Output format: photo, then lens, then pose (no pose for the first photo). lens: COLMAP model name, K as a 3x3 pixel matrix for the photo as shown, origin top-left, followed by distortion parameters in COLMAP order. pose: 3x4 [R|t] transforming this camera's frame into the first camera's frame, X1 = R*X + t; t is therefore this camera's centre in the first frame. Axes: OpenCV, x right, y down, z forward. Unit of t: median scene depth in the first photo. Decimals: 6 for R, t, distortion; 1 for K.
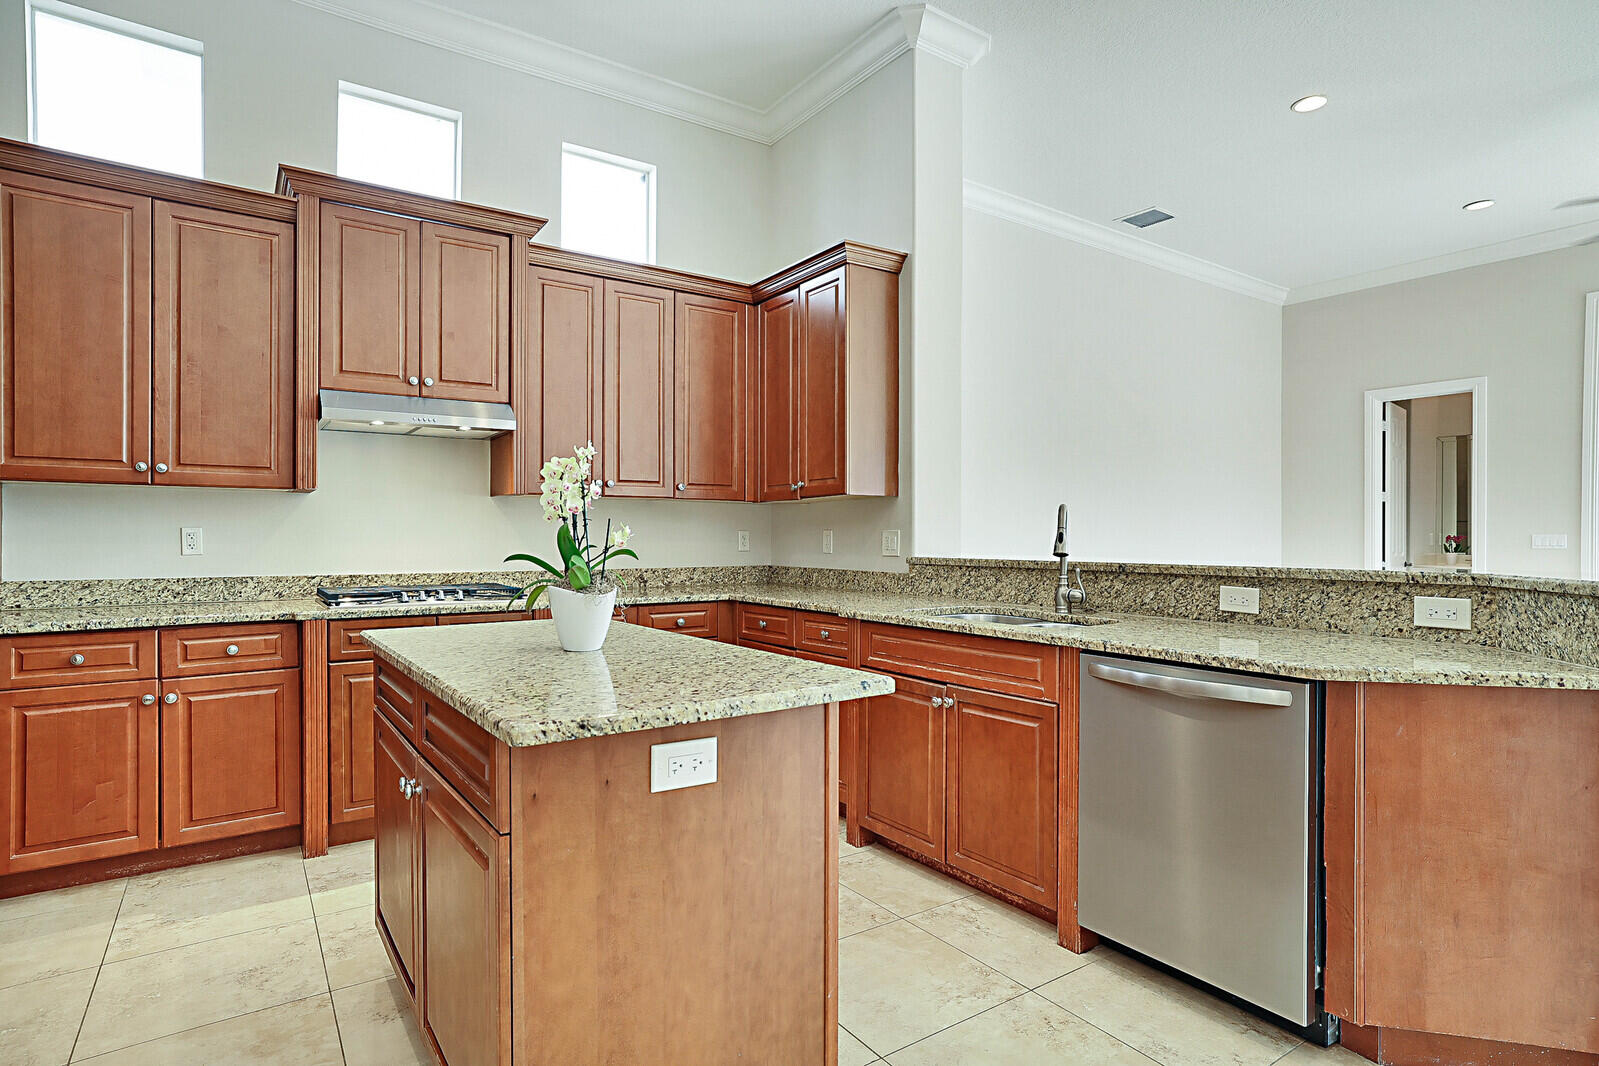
lens RADIAL K [[837.9, 0, 799.5], [0, 837.9, 533.0], [0, 0, 1]] dist [-0.014369, 0.000734]
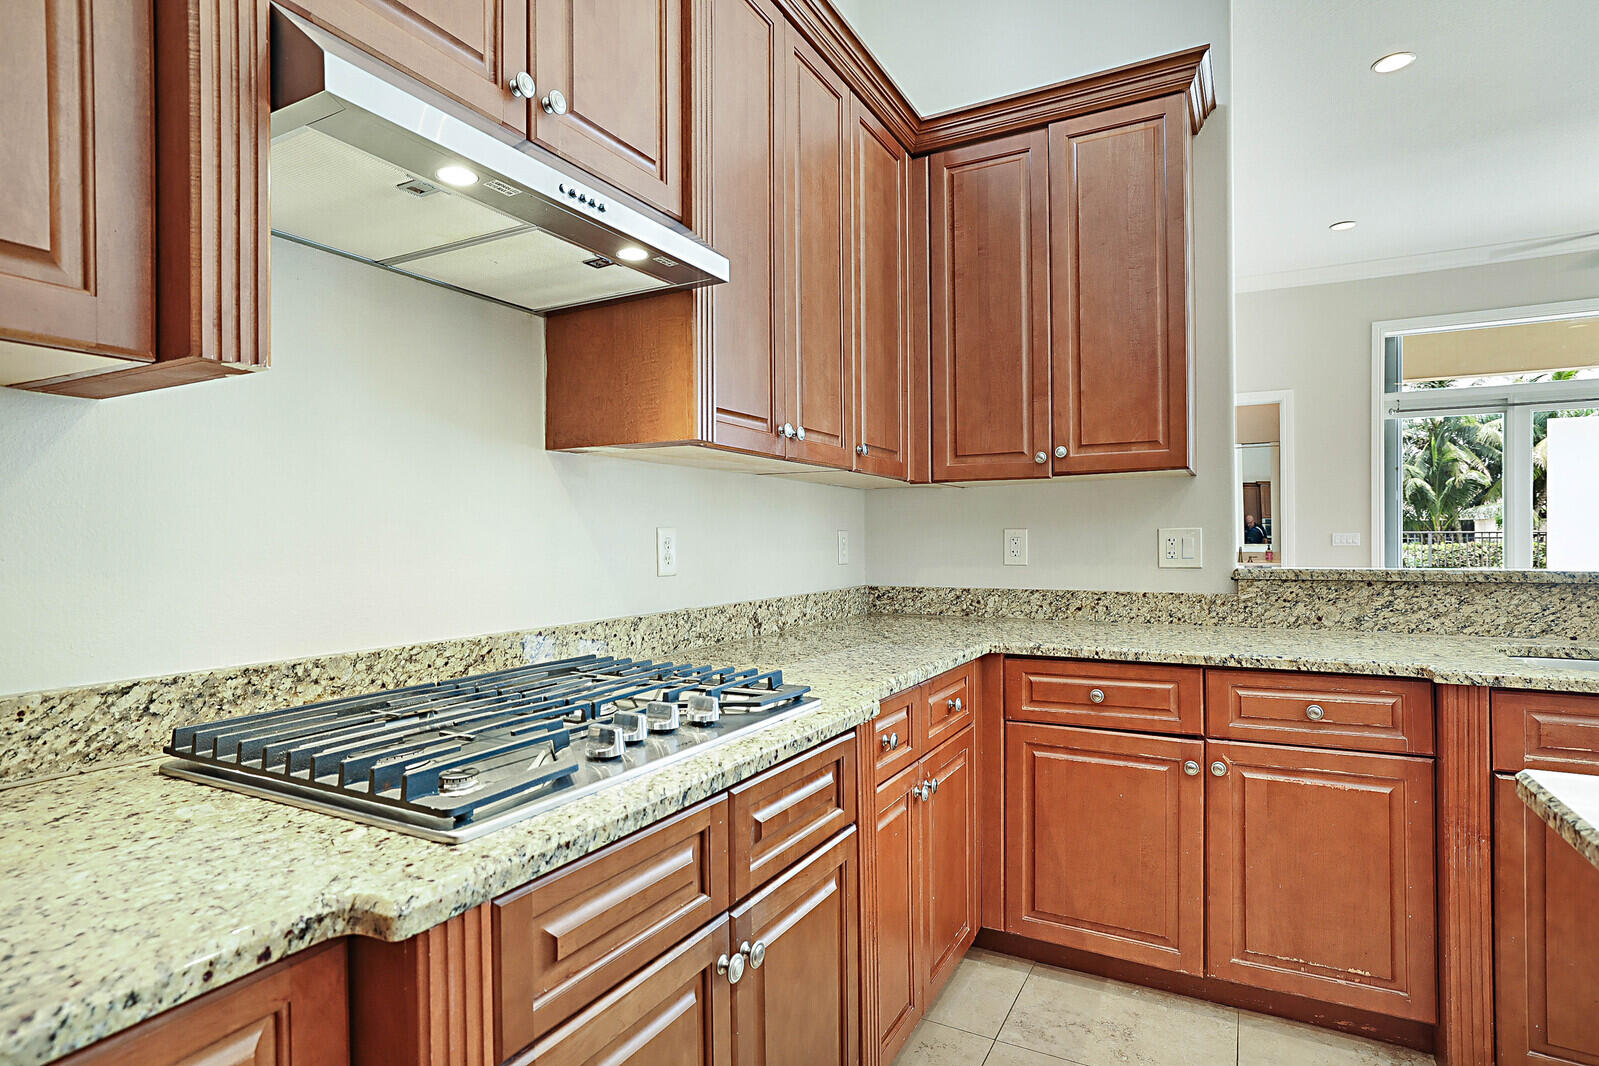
lens RADIAL K [[837.9, 0, 799.5], [0, 837.9, 533.0], [0, 0, 1]] dist [-0.014369, 0.000734]
pose [[0.884554, -0.003493, 0.466425, -0.457507], [0.005526, 0.999980, -0.002991, 0.000977], [-0.466405, 0.005223, 0.884556, 0.571484]]
